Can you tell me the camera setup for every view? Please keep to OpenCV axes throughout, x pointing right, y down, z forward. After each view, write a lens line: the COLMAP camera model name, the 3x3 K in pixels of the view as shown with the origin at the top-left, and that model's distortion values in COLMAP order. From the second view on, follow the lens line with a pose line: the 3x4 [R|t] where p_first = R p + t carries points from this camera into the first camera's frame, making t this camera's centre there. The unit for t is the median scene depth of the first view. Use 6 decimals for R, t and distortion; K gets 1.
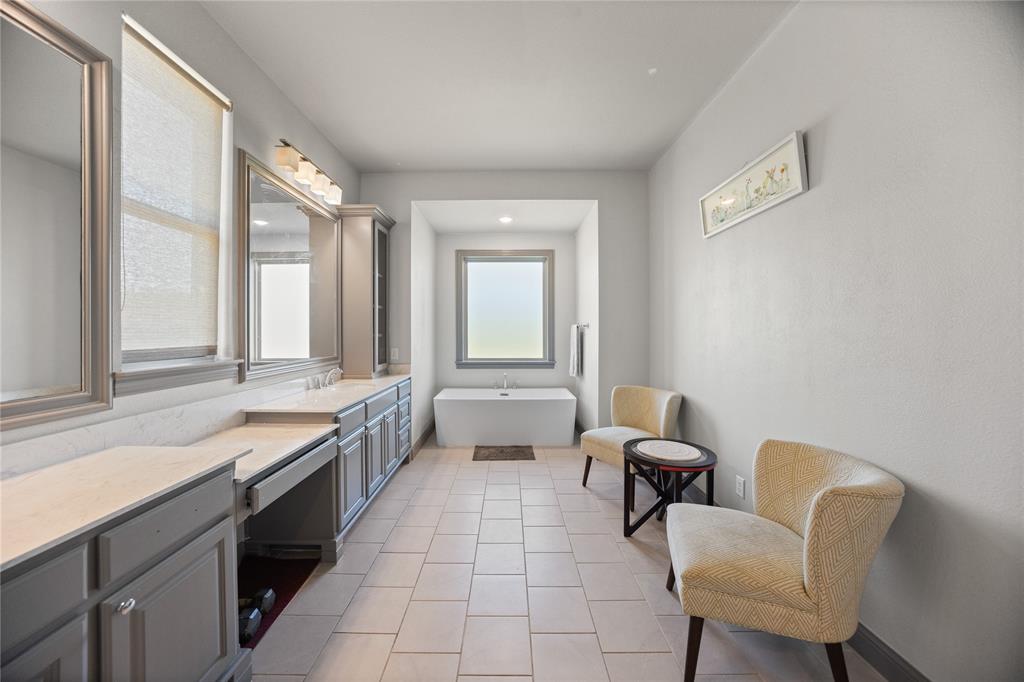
lens RADIAL K [[361.7, 0, 515.8], [0, 361.7, 338.9], [0, 0, 1]] dist [-0.013812, 0.001487]
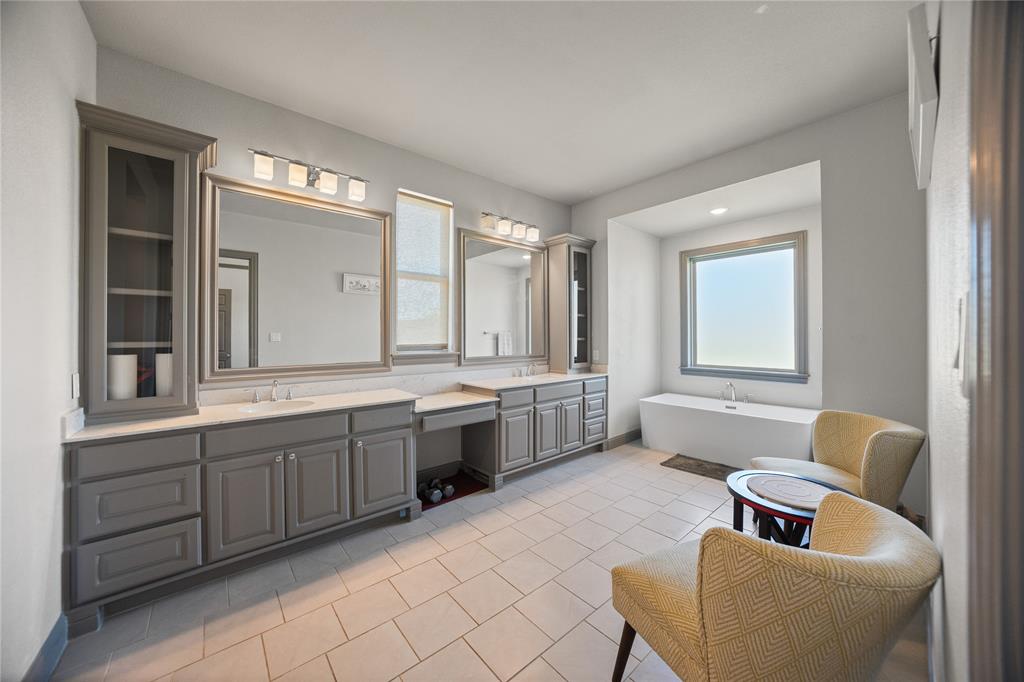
lens RADIAL K [[361.7, 0, 507.2], [0, 361.7, 343.1], [0, 0, 1]] dist [-0.013812, 0.001487]
pose [[0.663151, 0.015571, -0.748324, 0.522217], [-0.014983, 0.999859, 0.007527, -0.001668], [0.748336, 0.006221, 0.663291, 0.029666]]
